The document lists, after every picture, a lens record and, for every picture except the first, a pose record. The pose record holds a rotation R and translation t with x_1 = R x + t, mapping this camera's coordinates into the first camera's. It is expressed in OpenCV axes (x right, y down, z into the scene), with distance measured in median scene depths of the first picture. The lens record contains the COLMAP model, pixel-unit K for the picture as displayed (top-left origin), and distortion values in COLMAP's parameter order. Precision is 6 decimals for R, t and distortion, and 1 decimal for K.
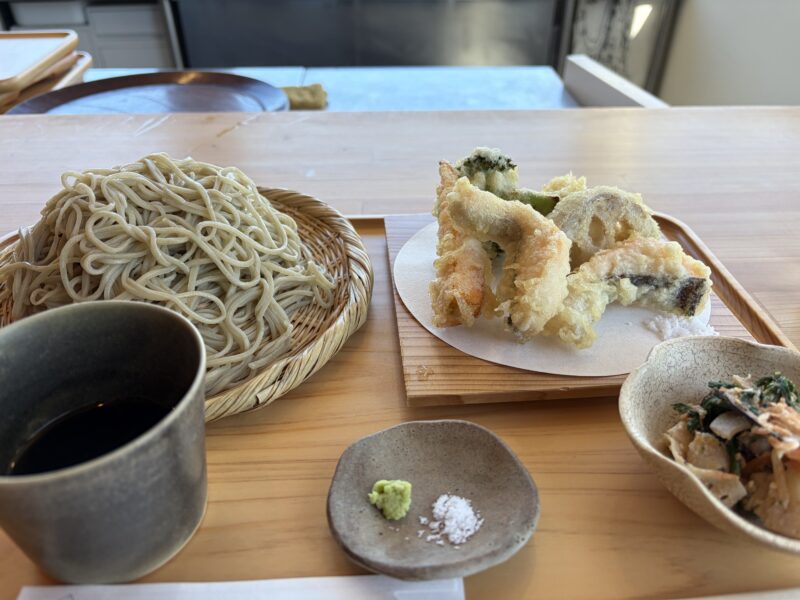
lens RADIAL K [[617.7, 0, 398.1], [0, 617.7, 298.9], [0, 0, 1]] dist [-0.008270, -0.001682]
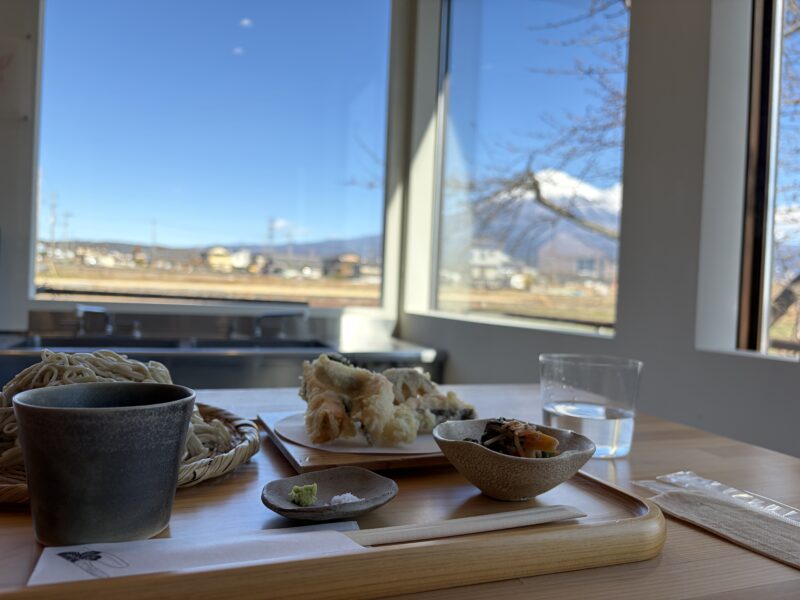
lens RADIAL K [[617.7, 0, 400.6], [0, 617.7, 301.0], [0, 0, 1]] dist [-0.008270, -0.001682]
pose [[0.950161, 0.040988, 0.309053, -0.218266], [0.144281, 0.820958, -0.552459, 0.639074], [-0.276364, 0.569515, 0.774129, -0.409952]]
